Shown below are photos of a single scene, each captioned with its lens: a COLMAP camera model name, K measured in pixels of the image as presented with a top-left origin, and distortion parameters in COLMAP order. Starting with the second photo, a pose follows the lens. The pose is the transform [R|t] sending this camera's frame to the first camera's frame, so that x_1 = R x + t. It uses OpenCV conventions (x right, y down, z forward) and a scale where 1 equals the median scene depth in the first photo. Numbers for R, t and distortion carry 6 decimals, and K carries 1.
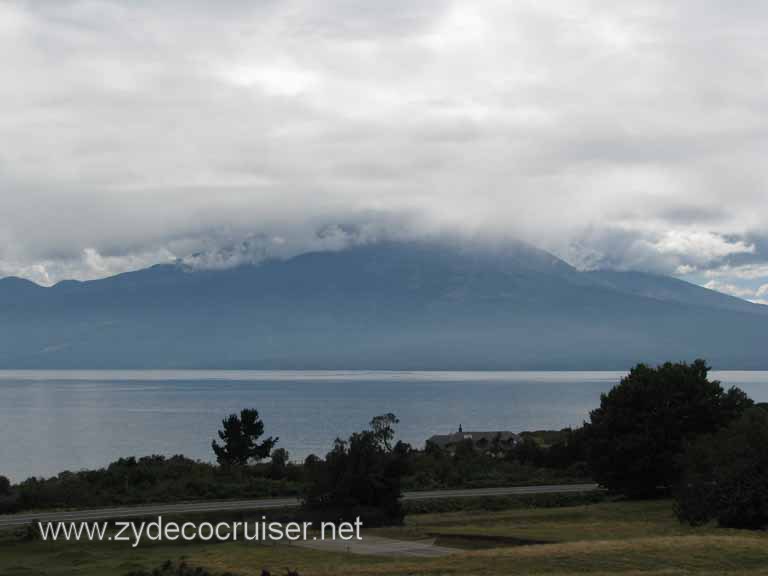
lens RADIAL K [[1390.3, 0, 389.8], [0, 1390.3, 253.2], [0, 0, 1]] dist [0.081250, 0.000000]
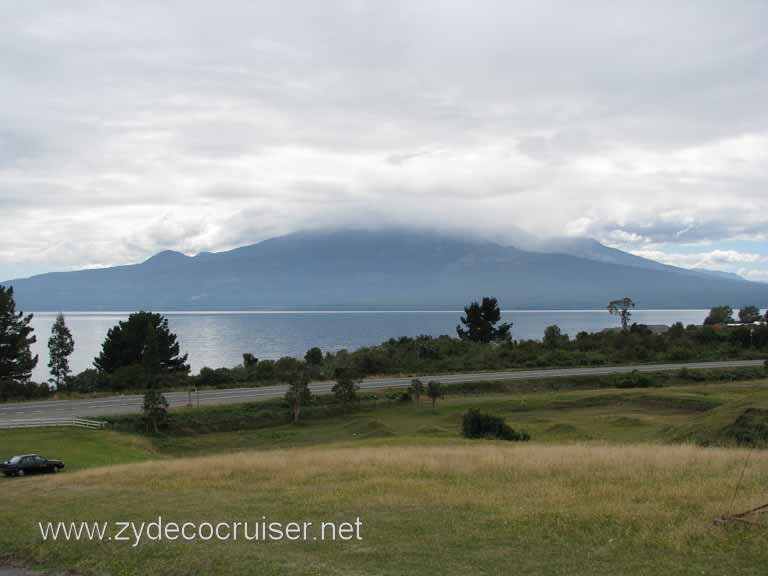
lens RADIAL K [[906.2, 0, 384.5], [0, 906.2, 290.6], [0, 0, 1]] dist [-0.096559, 0.000000]
pose [[0.999804, -0.006669, -0.018625, -0.185706], [0.007712, 0.998373, 0.056493, 0.069808], [0.018218, -0.056626, 0.998229, 0.293878]]
